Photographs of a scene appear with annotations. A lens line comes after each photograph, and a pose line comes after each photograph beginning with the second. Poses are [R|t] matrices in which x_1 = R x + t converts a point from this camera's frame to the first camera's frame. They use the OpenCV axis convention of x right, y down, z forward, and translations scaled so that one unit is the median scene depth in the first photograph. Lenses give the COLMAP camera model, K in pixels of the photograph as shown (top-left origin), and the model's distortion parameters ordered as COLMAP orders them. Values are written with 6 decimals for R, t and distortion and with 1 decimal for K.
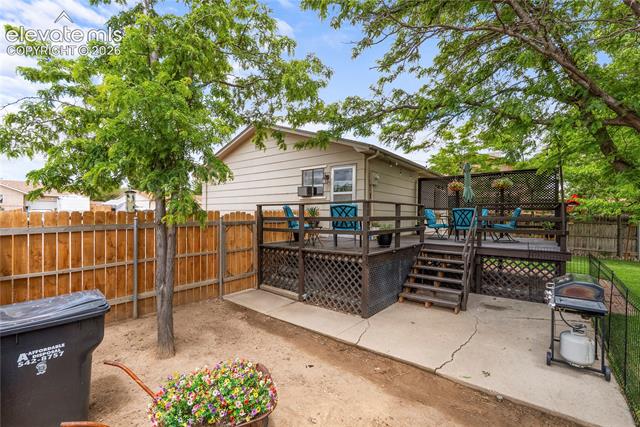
lens RADIAL K [[284.2, 0, 317.1], [0, 284.2, 214.2], [0, 0, 1]] dist [-0.000532, -0.000280]
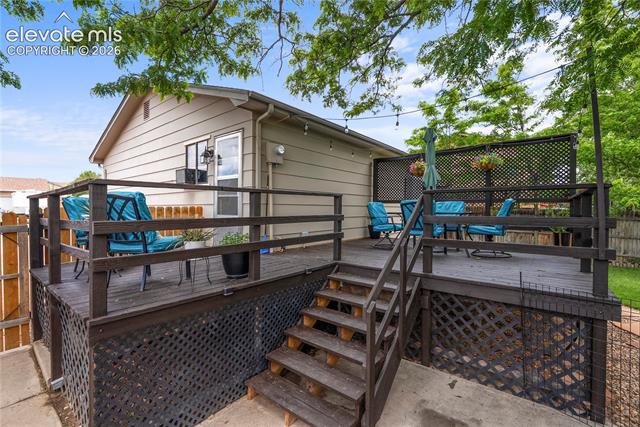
lens RADIAL K [[284.2, 0, 323.0], [0, 284.2, 213.4], [0, 0, 1]] dist [-0.000532, -0.000280]
pose [[0.999933, -0.011176, 0.002884, 0.309604], [0.011136, 0.999844, 0.013682, -0.003460], [-0.003037, -0.013649, 0.999902, 0.396514]]
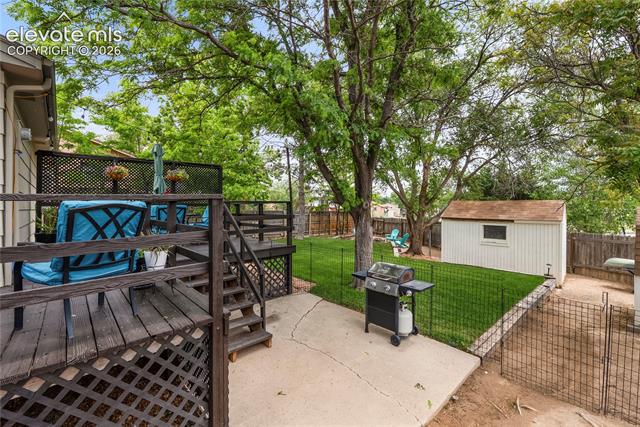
lens RADIAL K [[284.2, 0, 320.4], [0, 284.2, 208.7], [0, 0, 1]] dist [-0.000532, -0.000280]
pose [[0.135483, -0.015152, 0.990664, -0.163174], [0.003086, 0.999885, 0.014871, -0.022229], [-0.990775, 0.001043, 0.135514, 0.503167]]
